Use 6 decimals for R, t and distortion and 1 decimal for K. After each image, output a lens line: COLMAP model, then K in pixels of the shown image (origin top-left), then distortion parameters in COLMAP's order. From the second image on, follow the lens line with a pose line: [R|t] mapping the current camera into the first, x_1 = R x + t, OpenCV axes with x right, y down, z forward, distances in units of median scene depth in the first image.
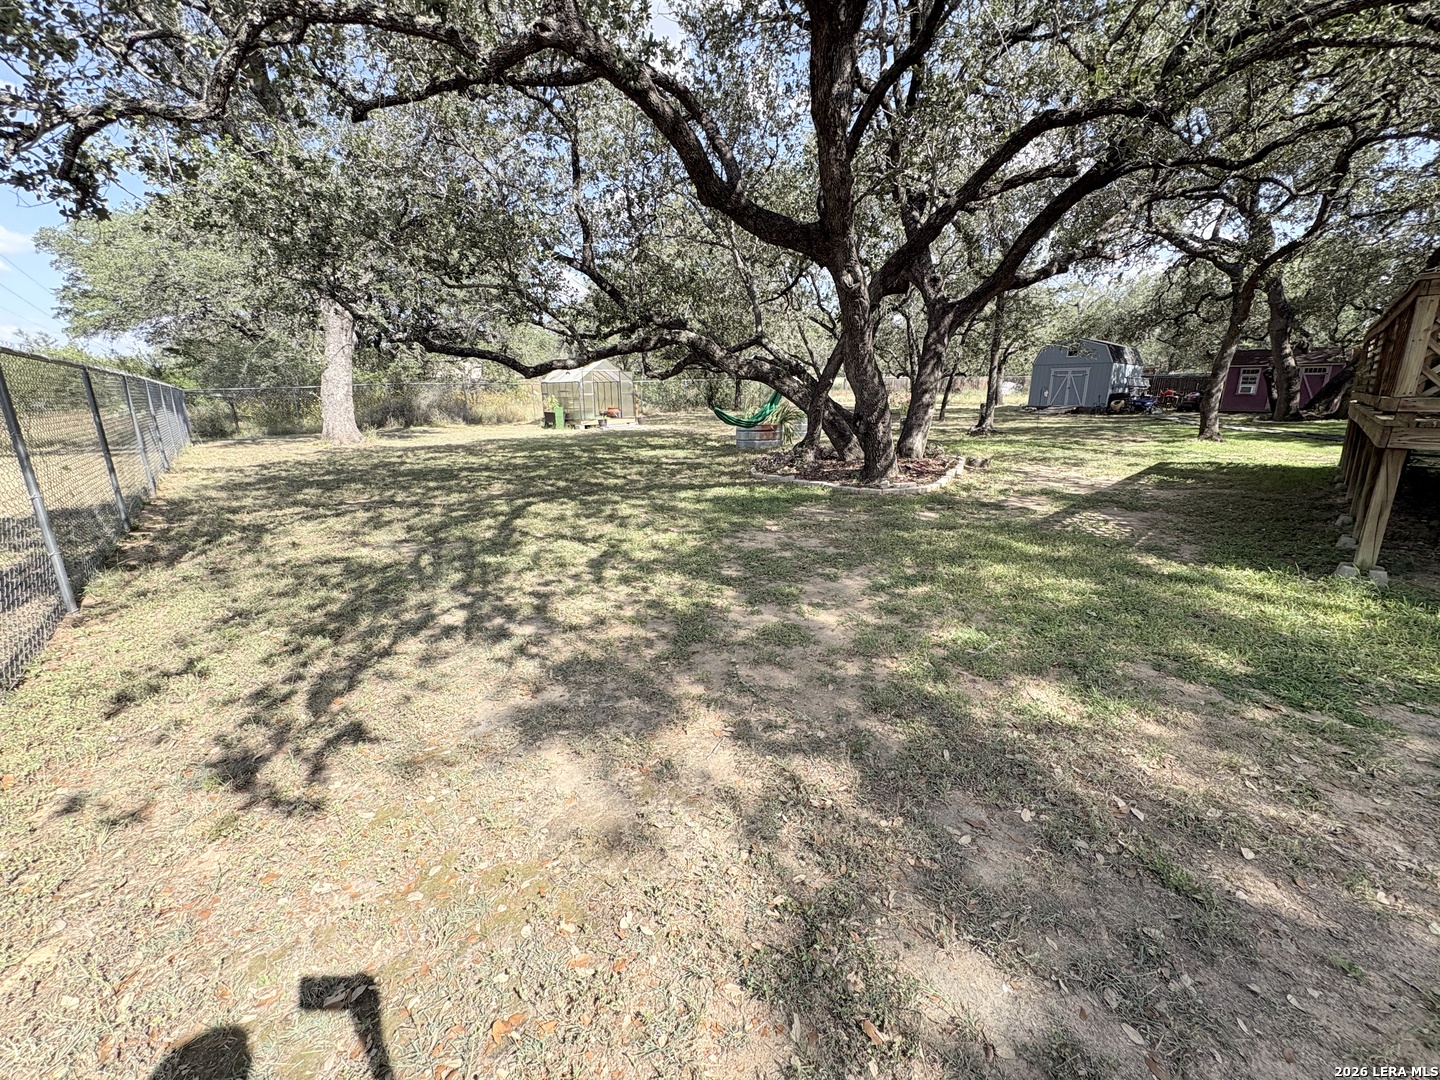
lens RADIAL K [[572.3, 0, 720.0], [0, 572.3, 540.0], [0, 0, 1]] dist [-0.000499, -0.000276]
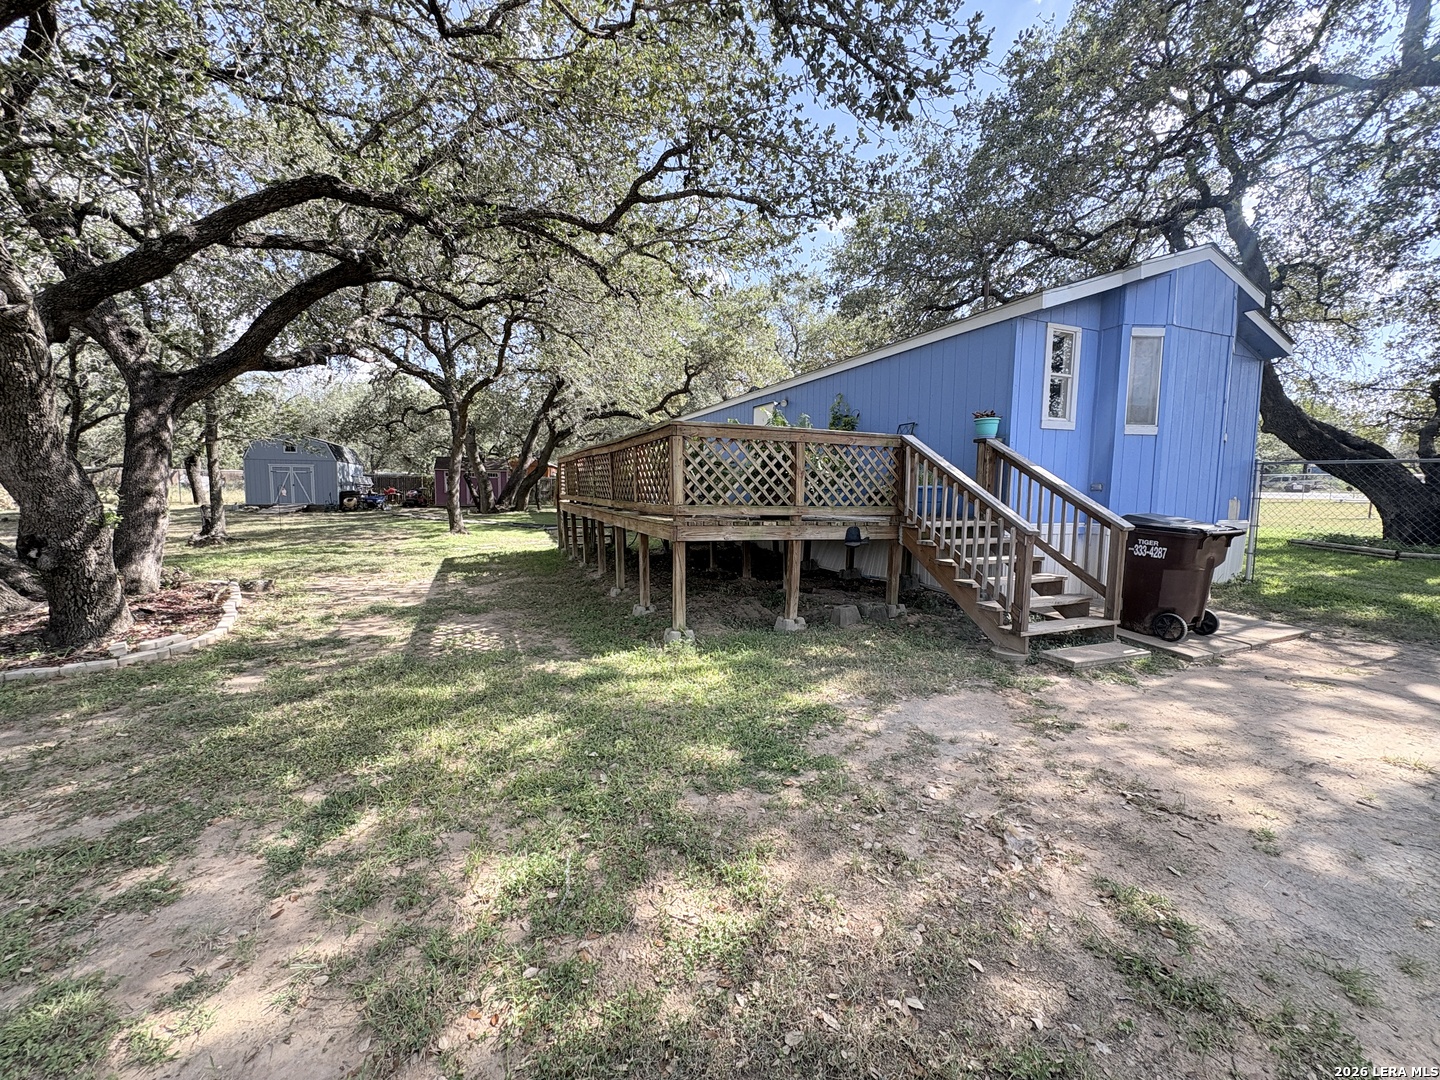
lens RADIAL K [[572.3, 0, 720.0], [0, 572.3, 540.0], [0, 0, 1]] dist [-0.000499, -0.000276]
pose [[0.361107, -0.075350, 0.929475, -0.027416], [0.224083, 0.974537, -0.008055, -0.058416], [-0.905201, 0.211188, 0.368796, 0.181088]]
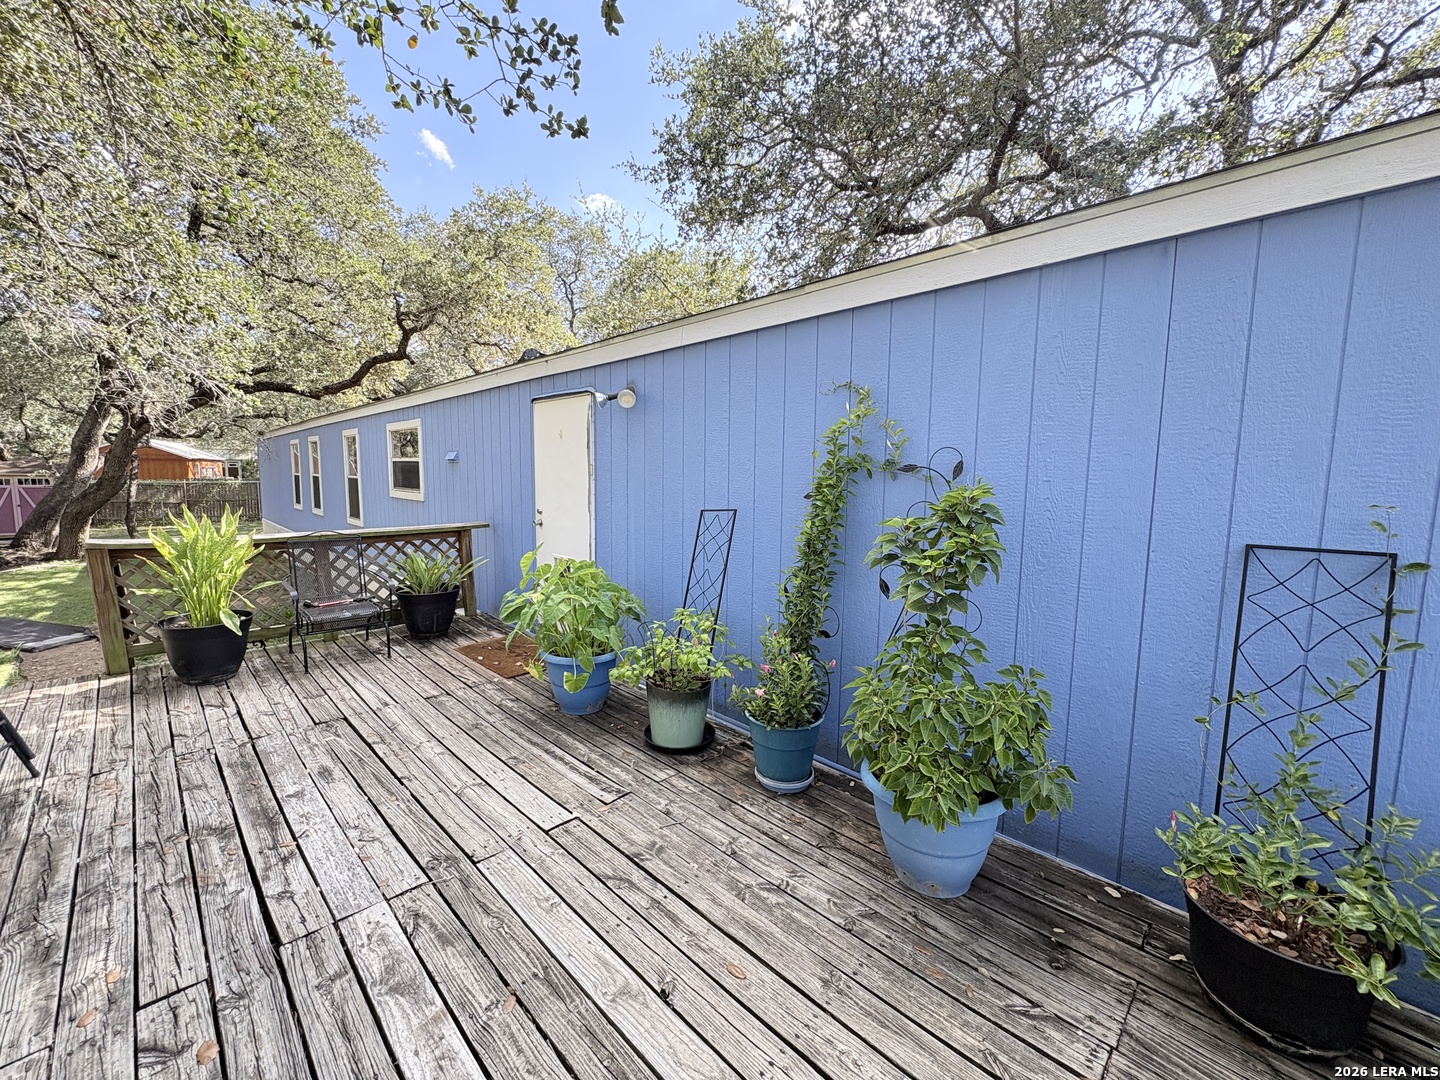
lens RADIAL K [[572.3, 0, 720.0], [0, 572.3, 540.0], [0, 0, 1]] dist [-0.000499, -0.000276]
pose [[-0.024120, -0.108156, 0.993841, 0.758945], [0.239451, 0.964568, 0.110782, -0.256434], [-0.970609, 0.240649, 0.002633, 0.411419]]
